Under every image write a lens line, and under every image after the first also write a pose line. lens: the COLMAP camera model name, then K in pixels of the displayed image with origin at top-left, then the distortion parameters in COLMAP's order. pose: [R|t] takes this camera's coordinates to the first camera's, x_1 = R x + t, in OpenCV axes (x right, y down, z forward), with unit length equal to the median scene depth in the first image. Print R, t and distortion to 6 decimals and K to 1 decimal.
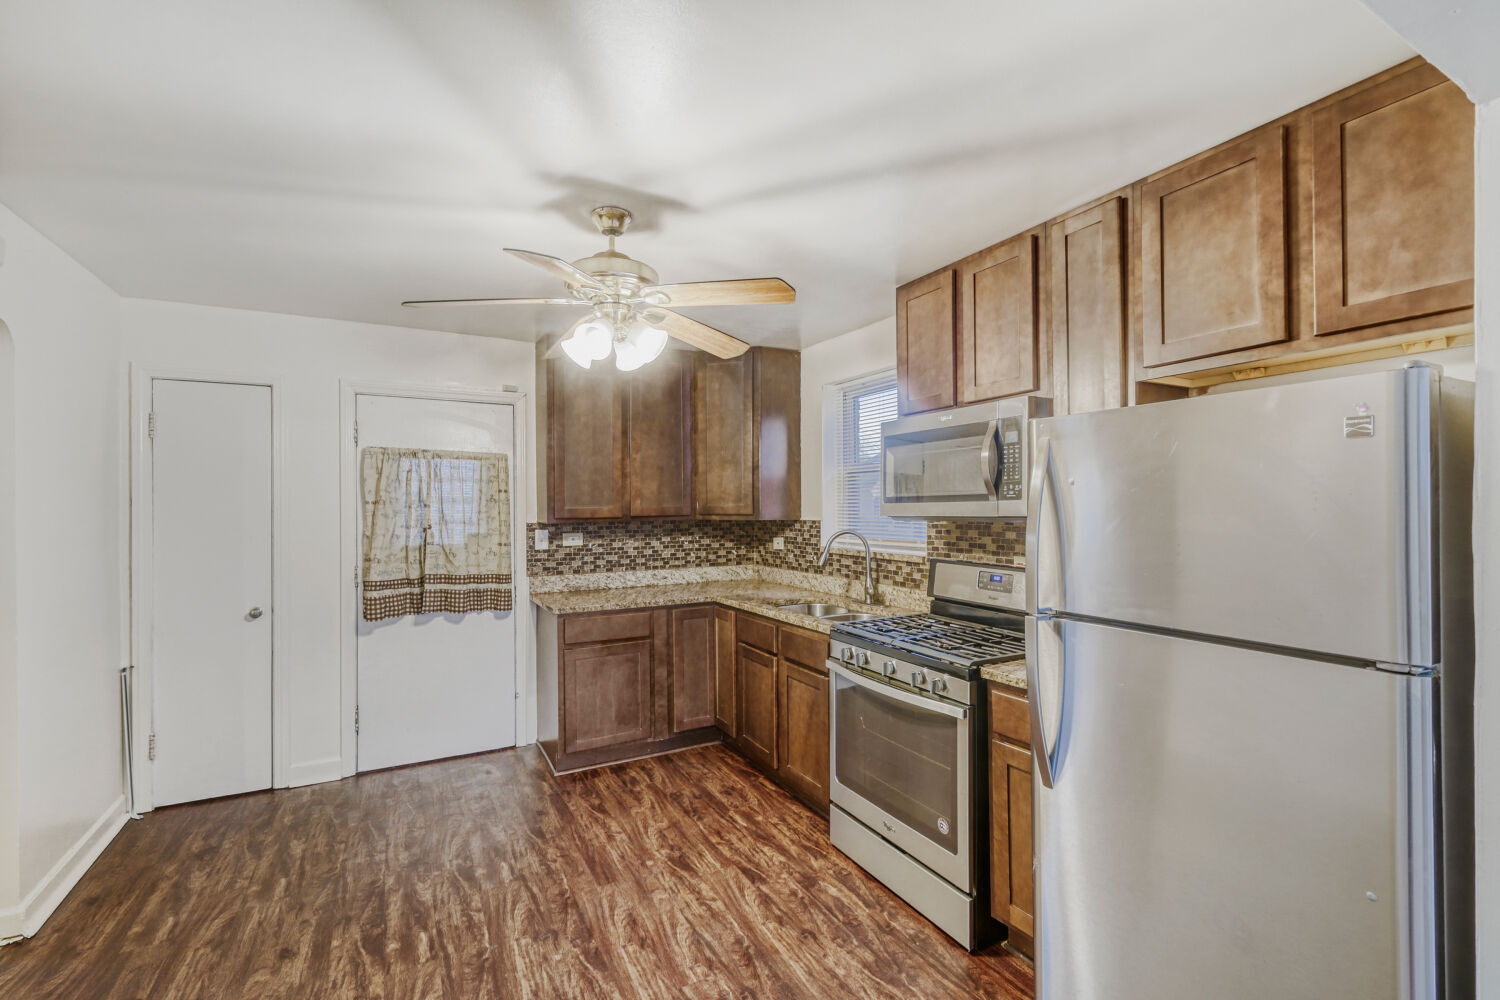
lens RADIAL K [[661.3, 0, 736.2], [0, 661.3, 505.2], [0, 0, 1]] dist [0.002402, -0.000907]
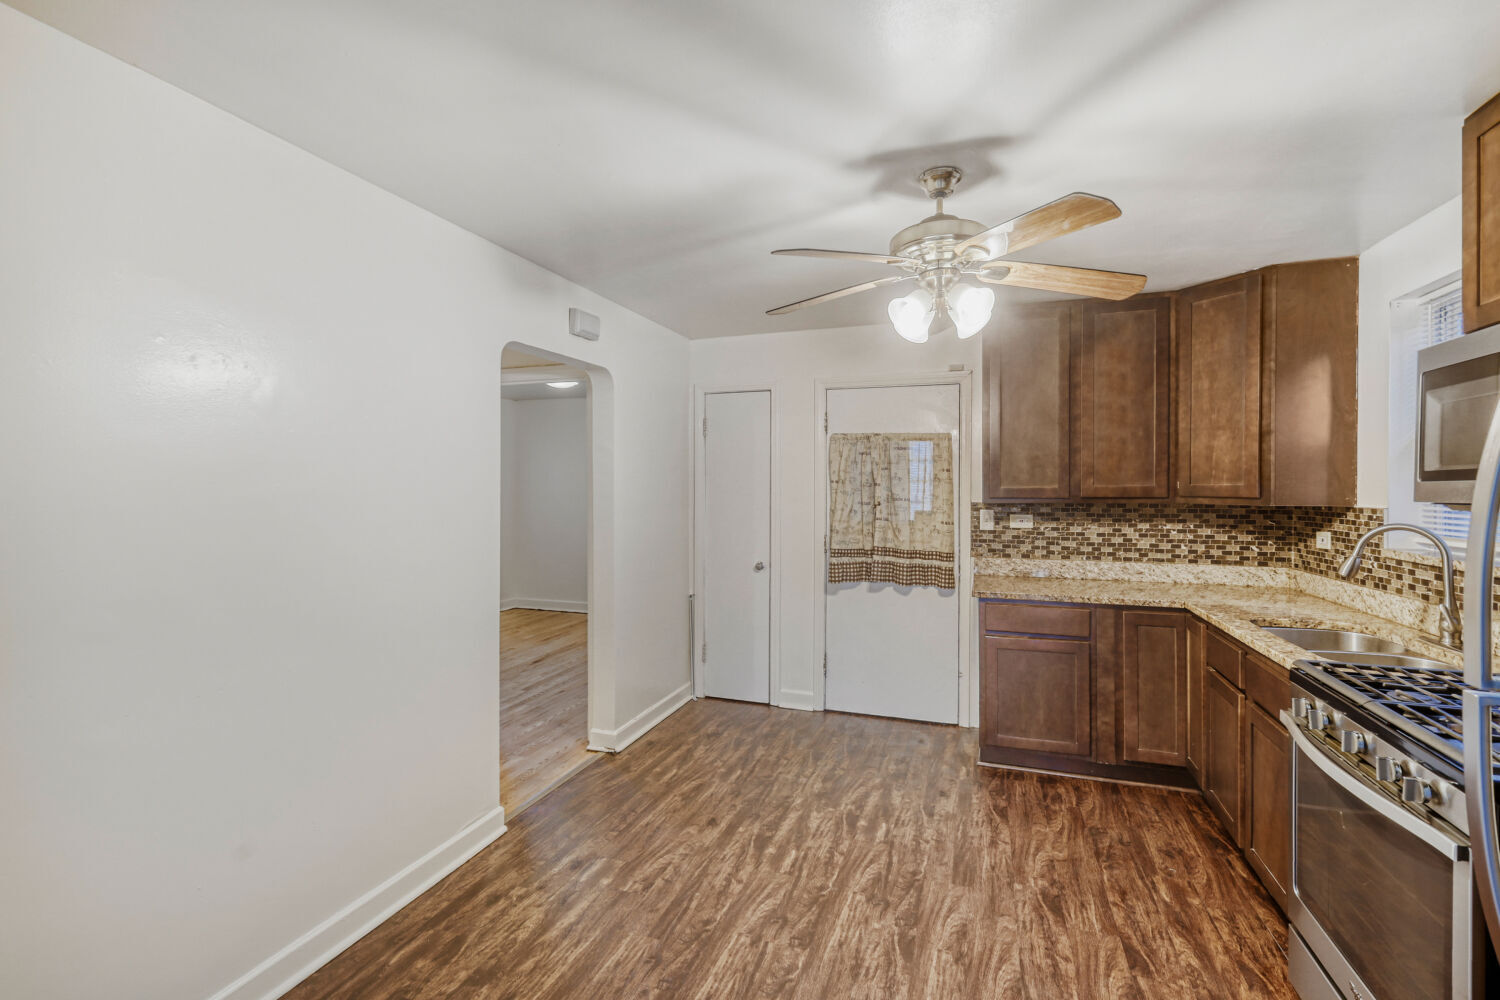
lens RADIAL K [[661.3, 0, 740.8], [0, 661.3, 489.8], [0, 0, 1]] dist [0.002402, -0.000907]
pose [[0.671429, 0.009061, -0.741013, 0.229940], [-0.003780, 0.999954, 0.008802, 0.001366], [0.741059, -0.003109, 0.671432, 0.108705]]
